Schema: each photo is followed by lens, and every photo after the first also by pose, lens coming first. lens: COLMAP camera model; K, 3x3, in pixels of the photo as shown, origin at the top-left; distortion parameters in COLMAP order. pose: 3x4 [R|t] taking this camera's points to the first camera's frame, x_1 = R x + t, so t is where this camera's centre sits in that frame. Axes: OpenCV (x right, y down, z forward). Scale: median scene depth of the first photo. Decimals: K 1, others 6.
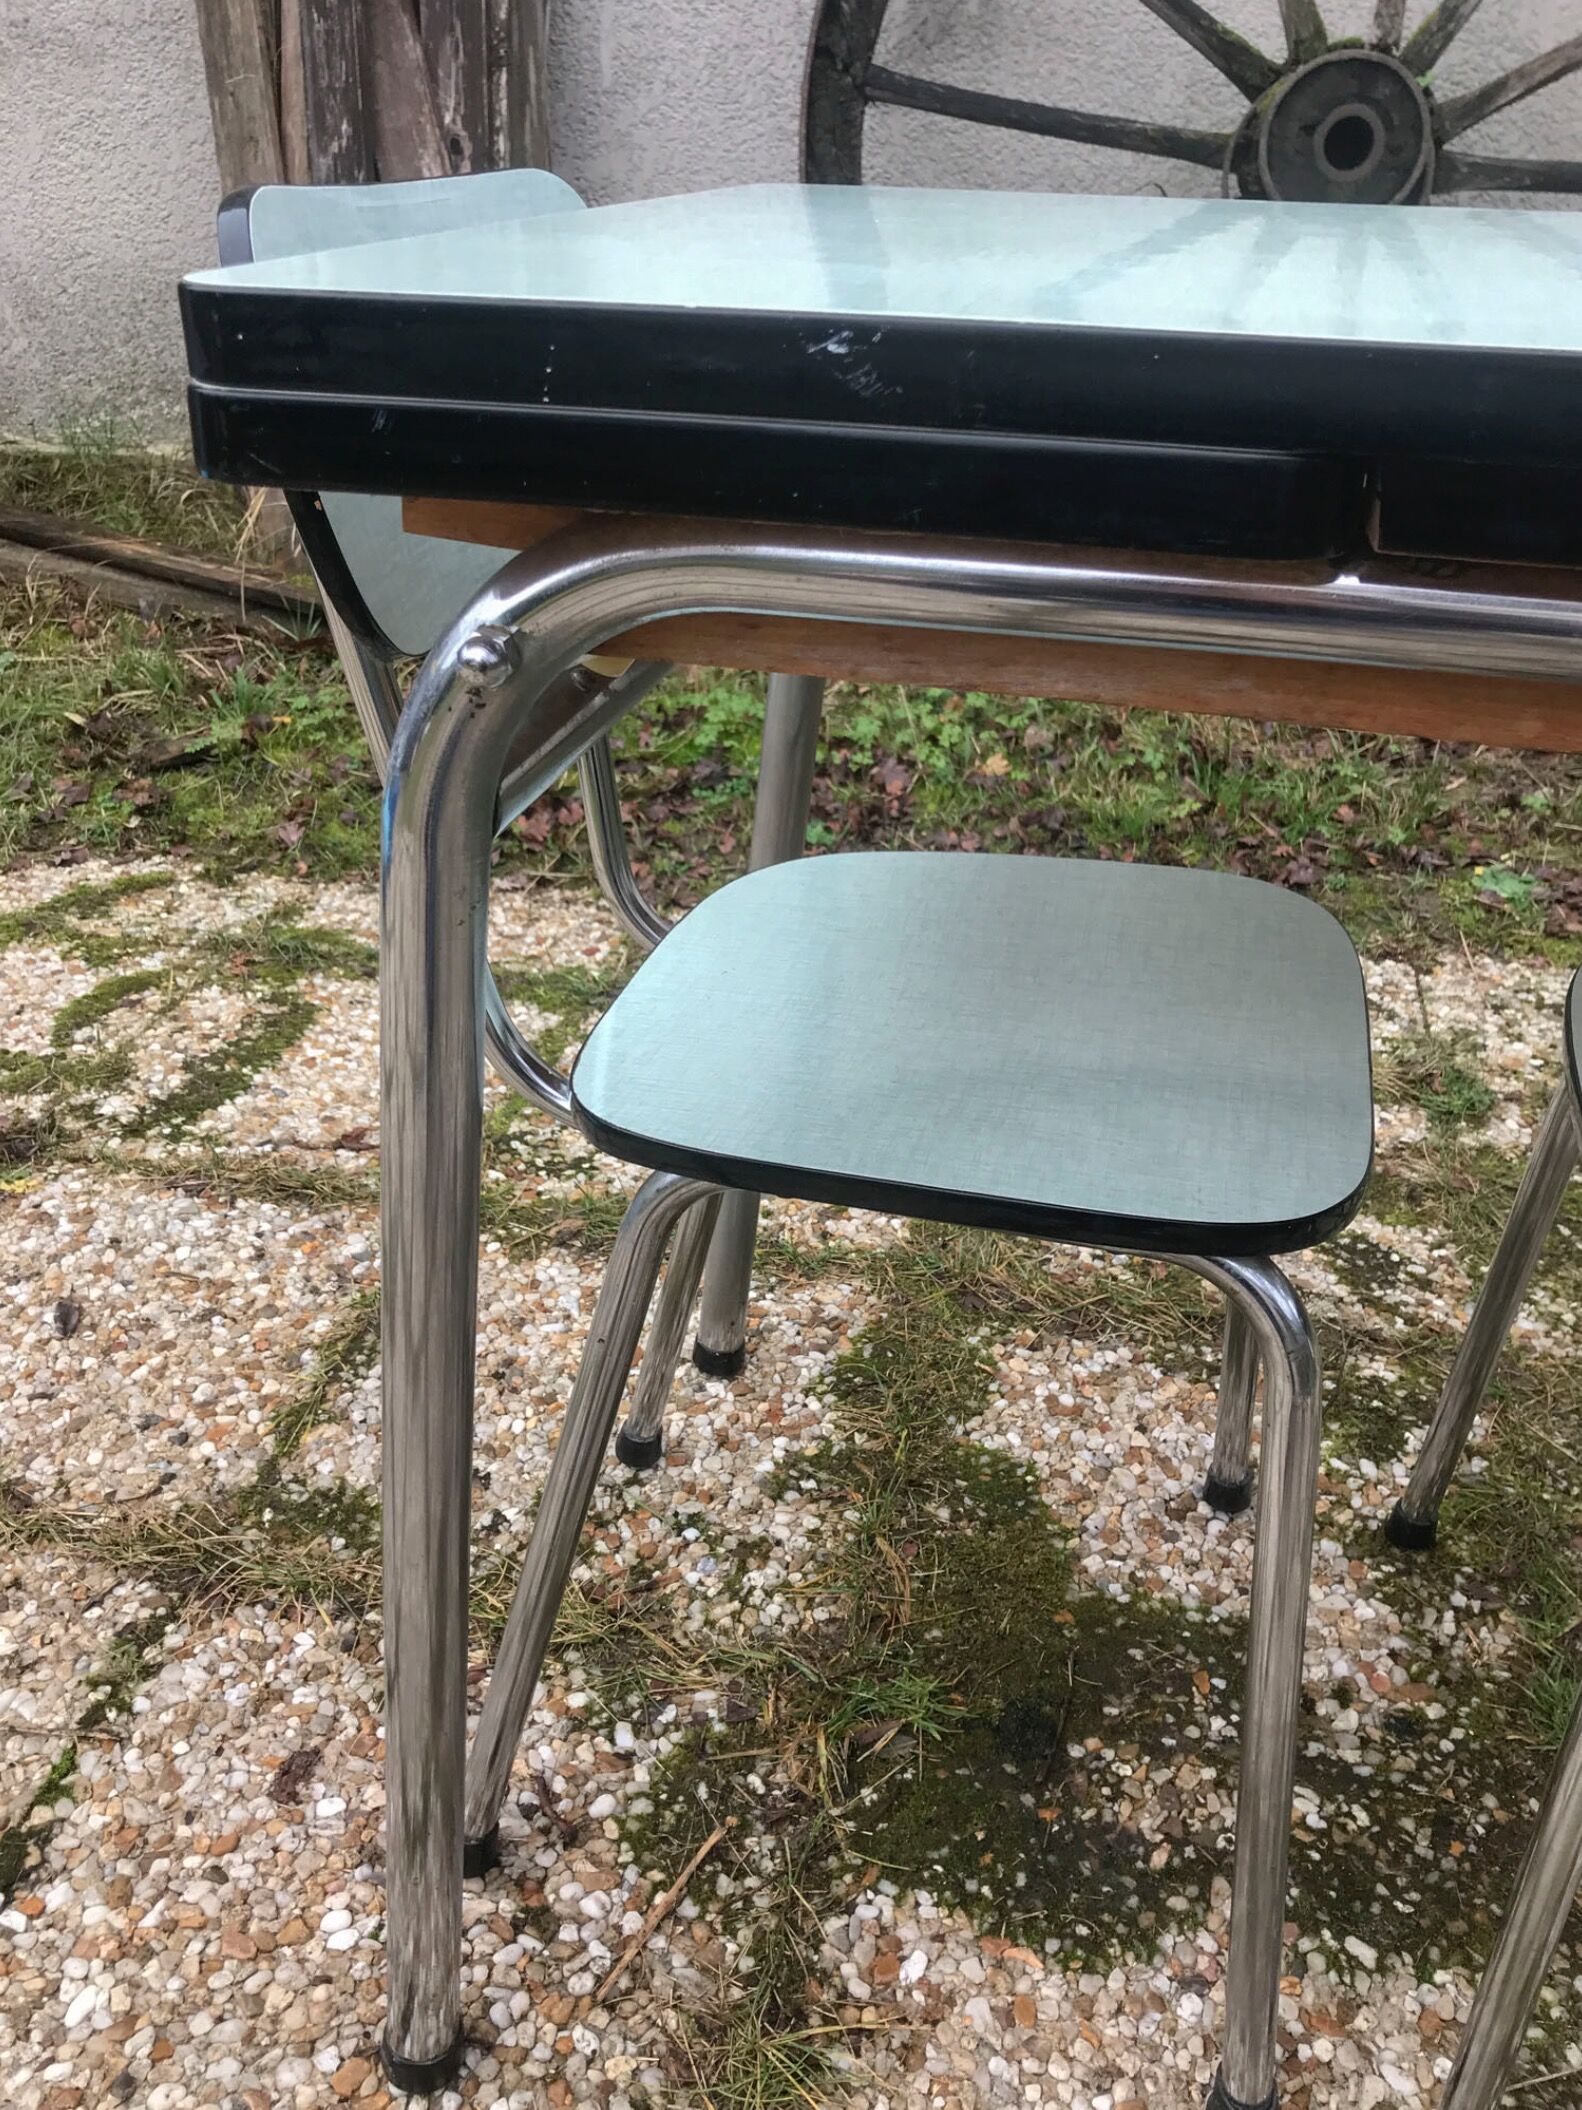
lens RADIAL K [[1775.0, 0, 791.0], [0, 1775.0, 1055.0], [0, 0, 1]] dist [-0.050463, 0.067180]
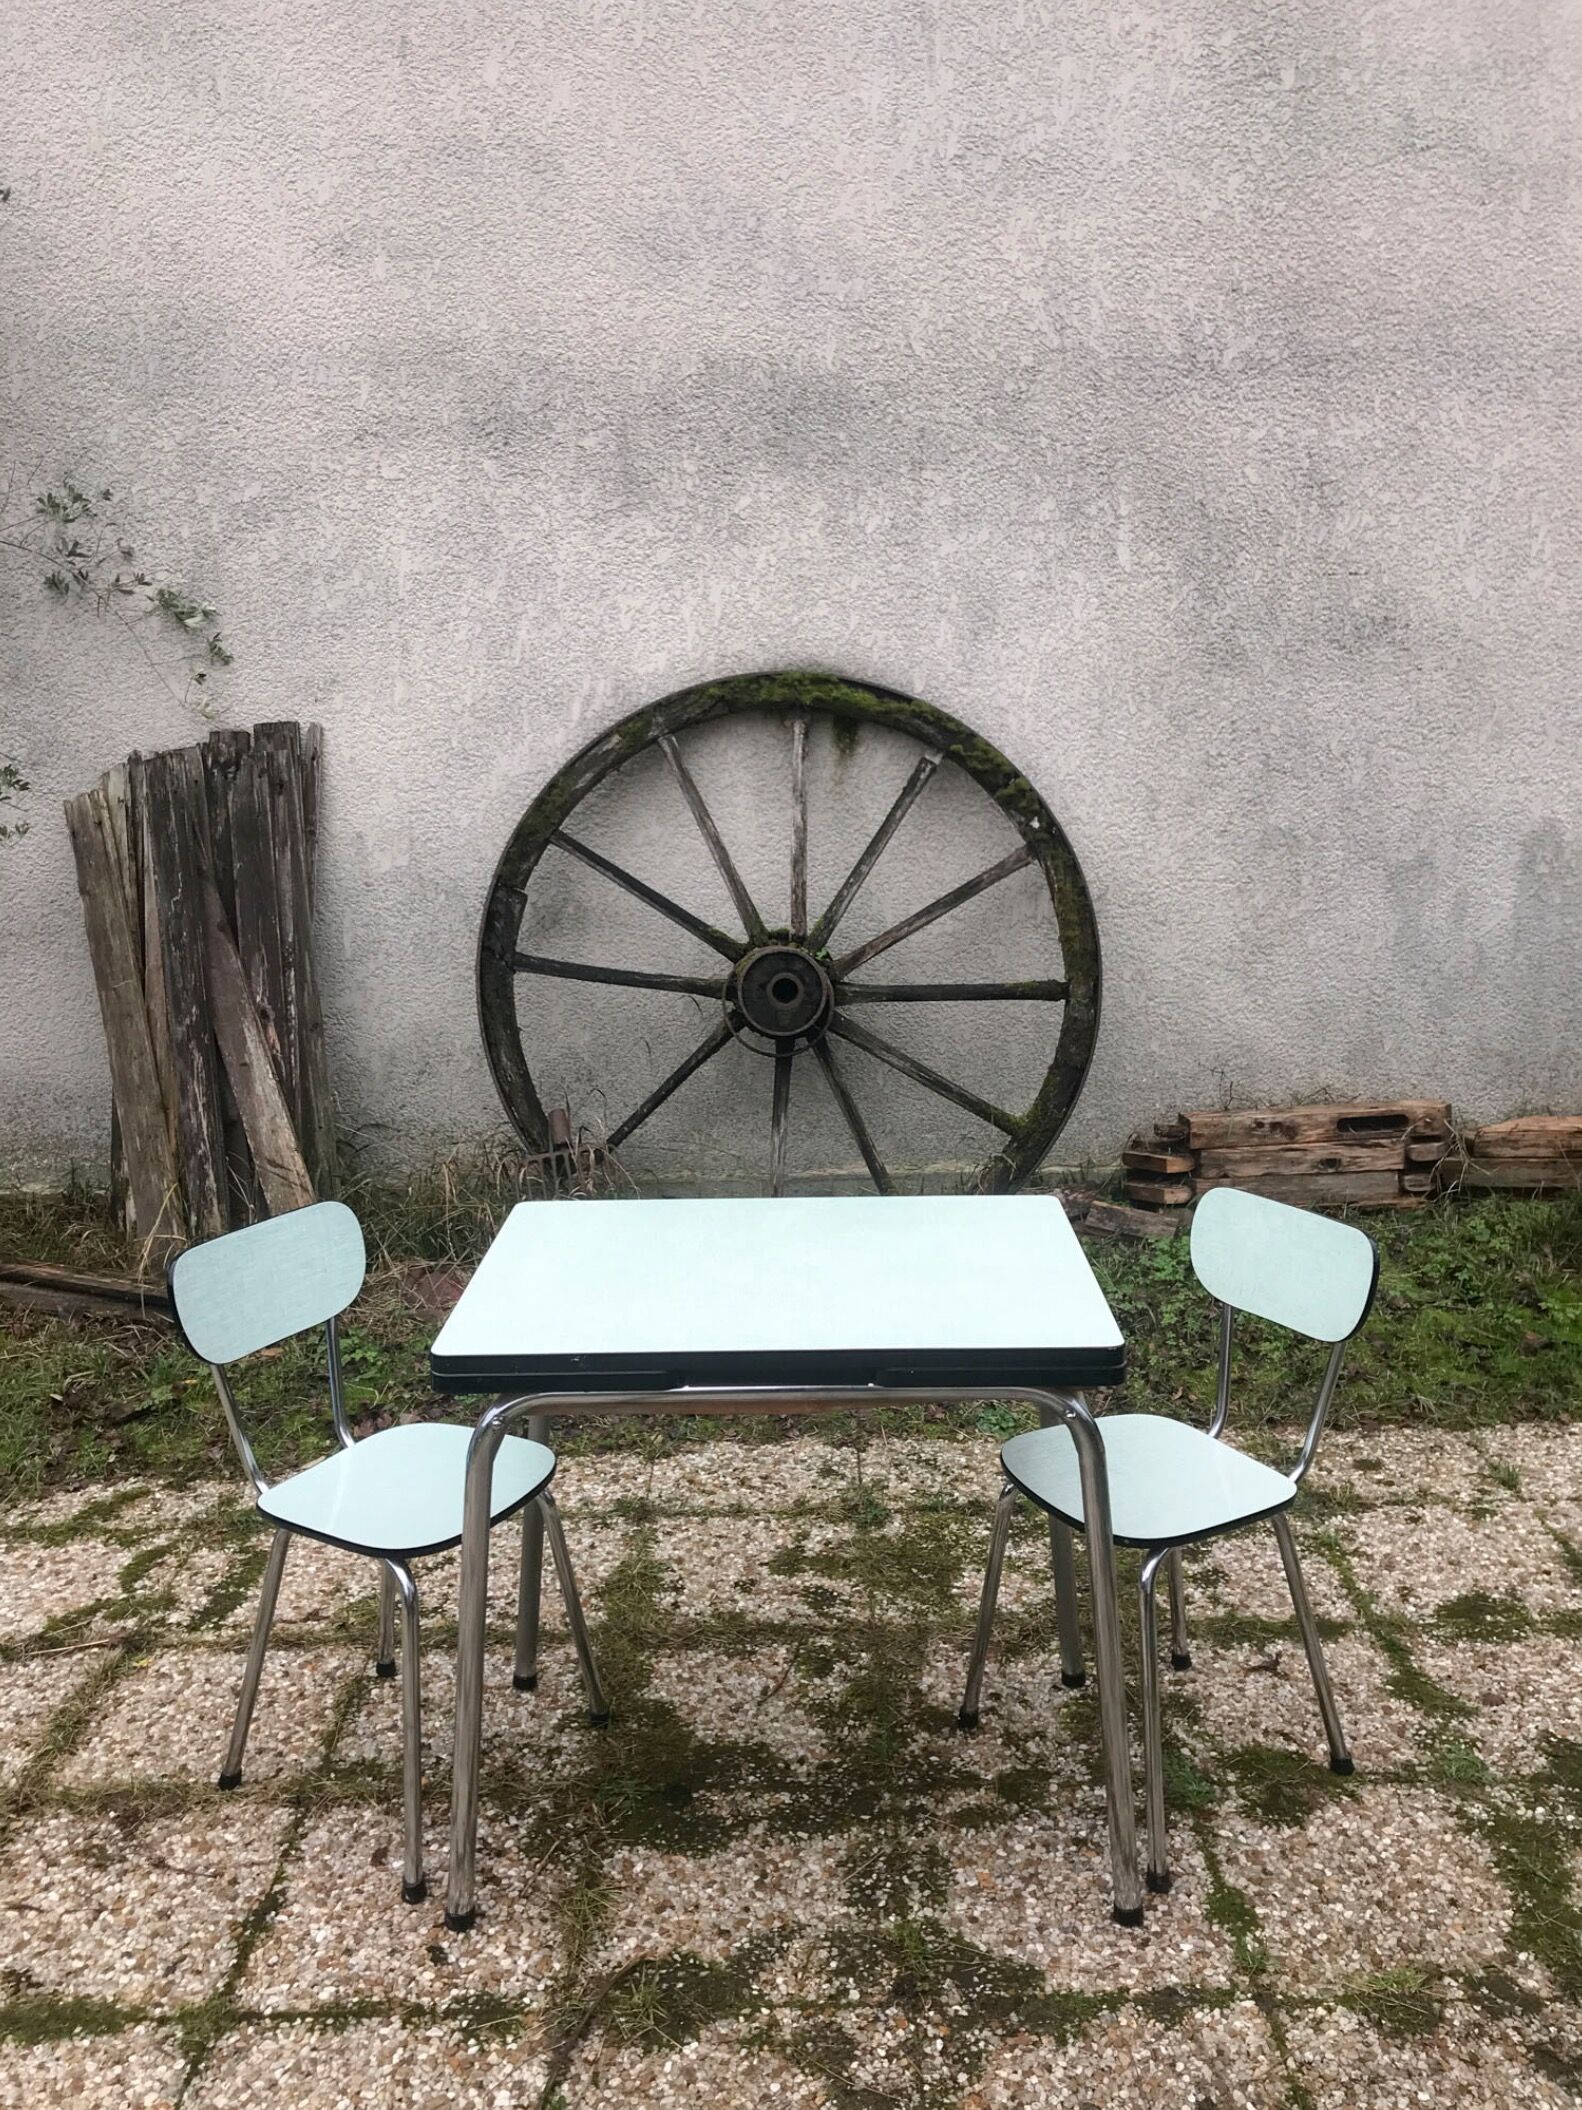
lens RADIAL K [[1779.4, 0, 794.1], [0, 1779.4, 1026.0], [0, 0, 1]] dist [-0.008273, 0.052376]
pose [[0.974989, -0.079894, 0.207396, -0.120809], [0.137862, 0.949341, -0.282393, 0.079103], [-0.174328, 0.303923, 0.936611, -1.499047]]
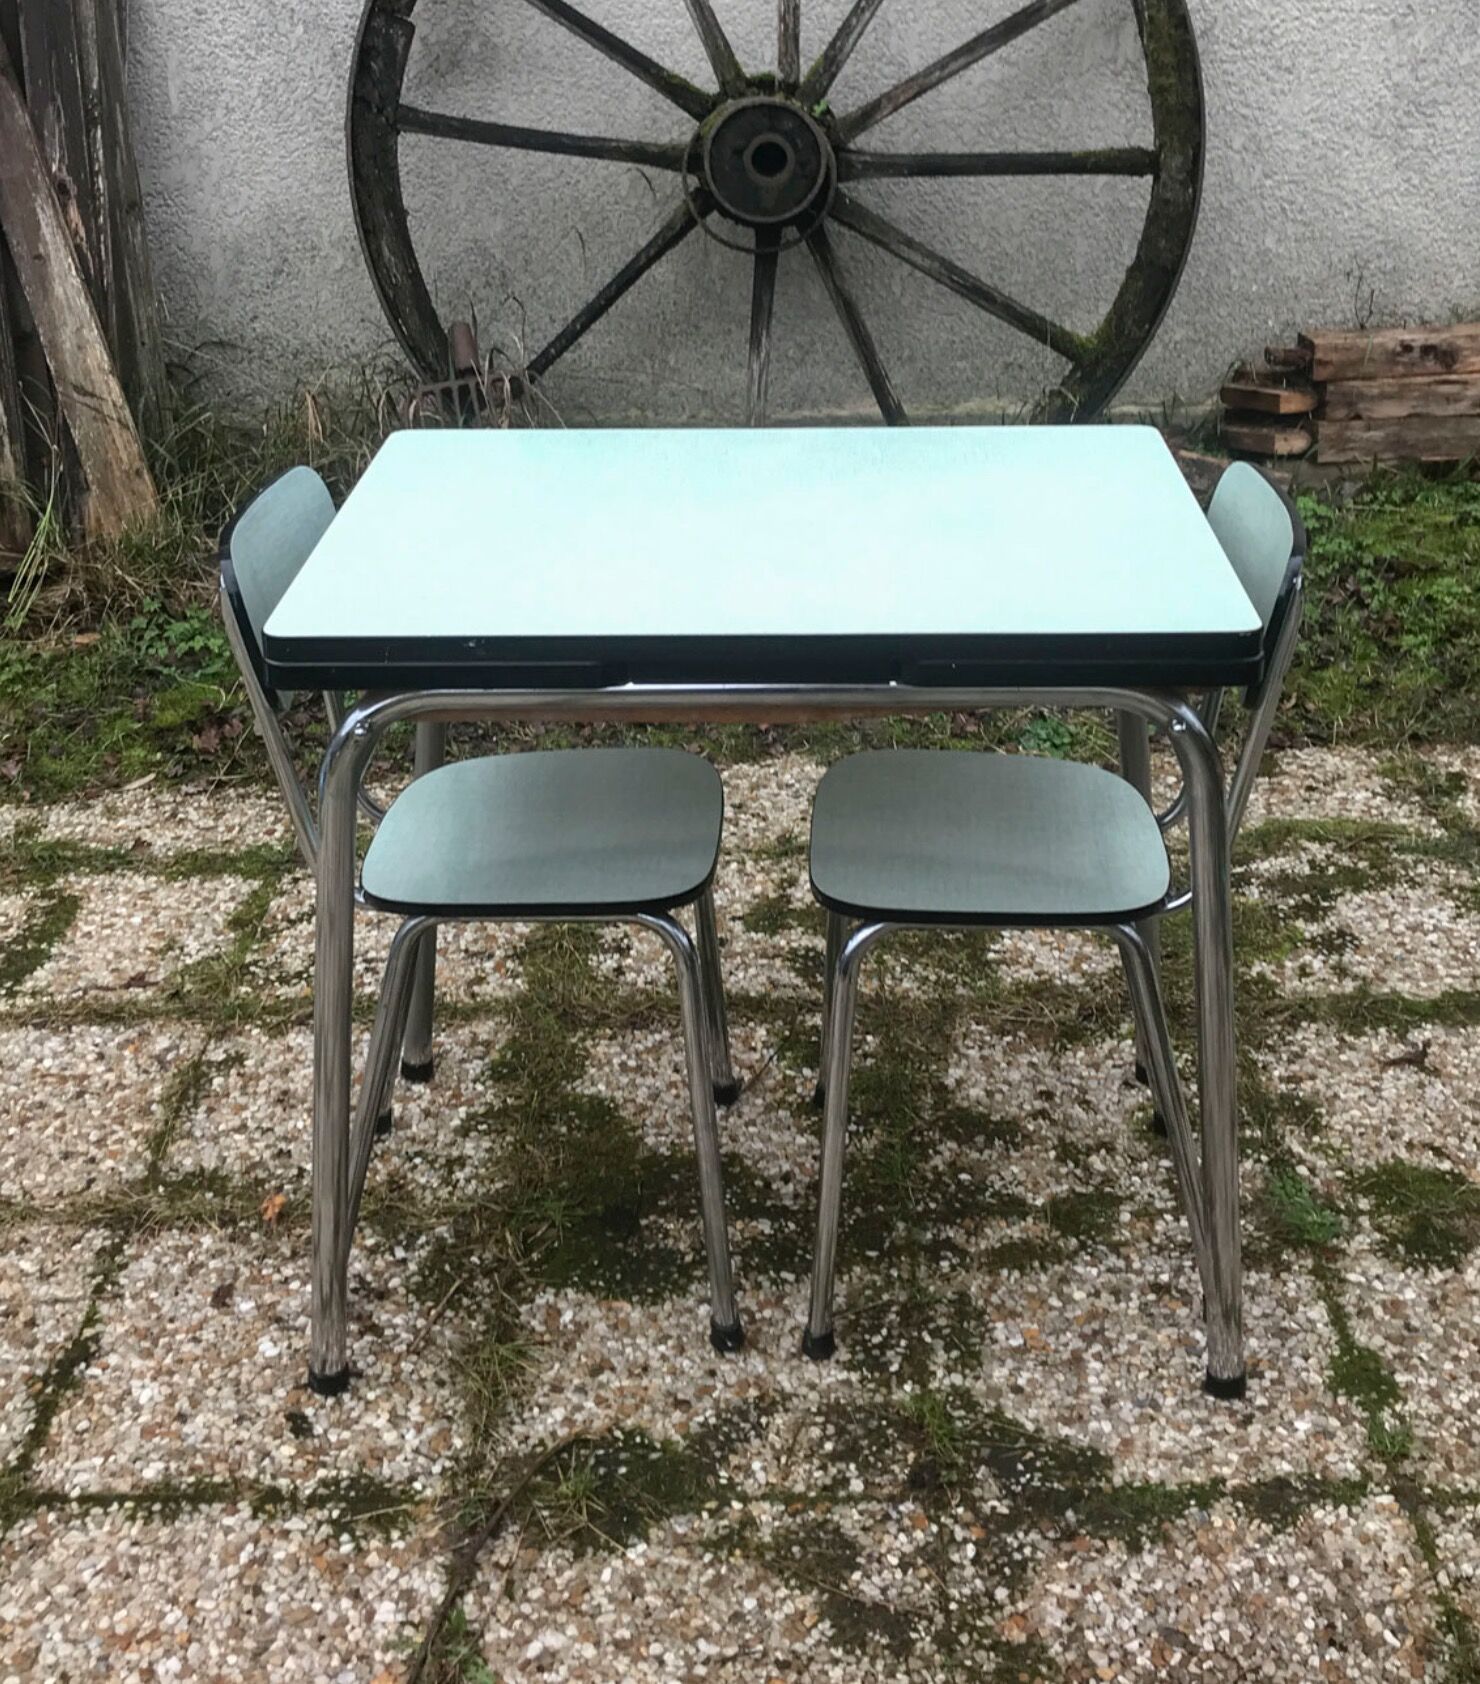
lens RADIAL K [[2228.5, 0, 750.4], [0, 2228.5, 581.5], [0, 0, 1]] dist [-0.014455, -0.065201]
pose [[0.977722, -0.103130, 0.182821, -0.077522], [0.129510, 0.981820, -0.138766, 0.061074], [-0.165186, 0.159352, 0.973304, -1.234104]]
